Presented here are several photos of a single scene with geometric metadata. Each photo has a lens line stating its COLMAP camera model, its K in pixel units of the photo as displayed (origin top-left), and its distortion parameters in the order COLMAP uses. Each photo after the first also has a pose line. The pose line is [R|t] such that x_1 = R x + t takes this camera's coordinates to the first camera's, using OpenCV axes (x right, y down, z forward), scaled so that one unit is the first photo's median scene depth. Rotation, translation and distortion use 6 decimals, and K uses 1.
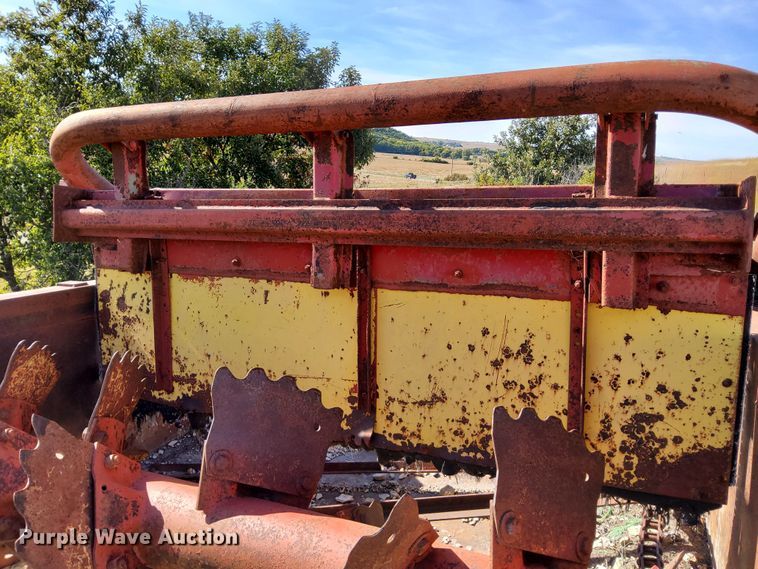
lens RADIAL K [[586.4, 0, 379.0], [0, 586.4, 284.5], [0, 0, 1]] dist [0.112808, -0.200858]
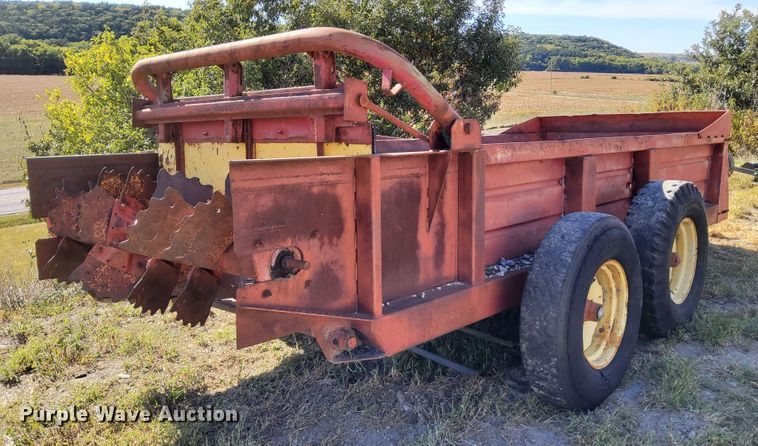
lens RADIAL K [[621.0, 0, 379.0], [0, 621.0, 223.0], [0, 0, 1]] dist [0.074908, -0.100573]
pose [[0.953221, 0.027993, -0.300976, 1.122926], [-0.025801, 0.999604, 0.011255, 0.262544], [0.301172, -0.002963, 0.953565, -0.951416]]
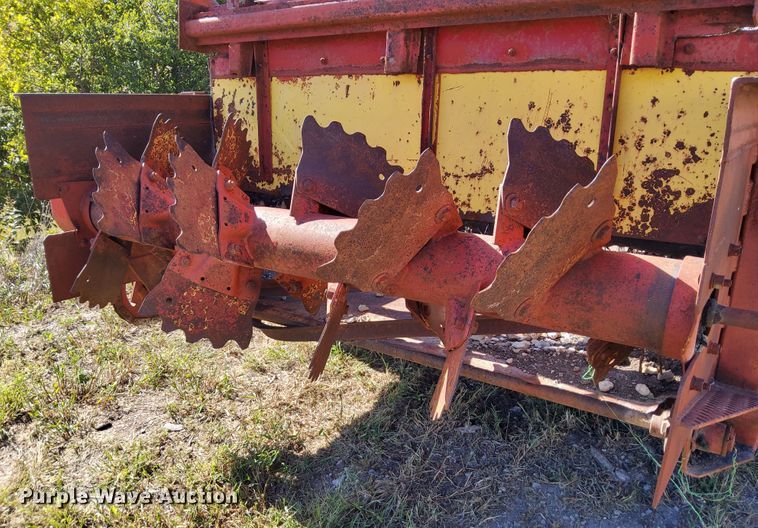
lens RADIAL K [[597.4, 0, 364.2], [0, 597.4, 288.0], [0, 0, 1]] dist [0.099558, -0.166601]
pose [[0.982359, 0.062789, -0.176148, 0.091463], [-0.033387, 0.985701, 0.165164, 0.249637], [0.184000, -0.156369, 0.970408, -0.261945]]
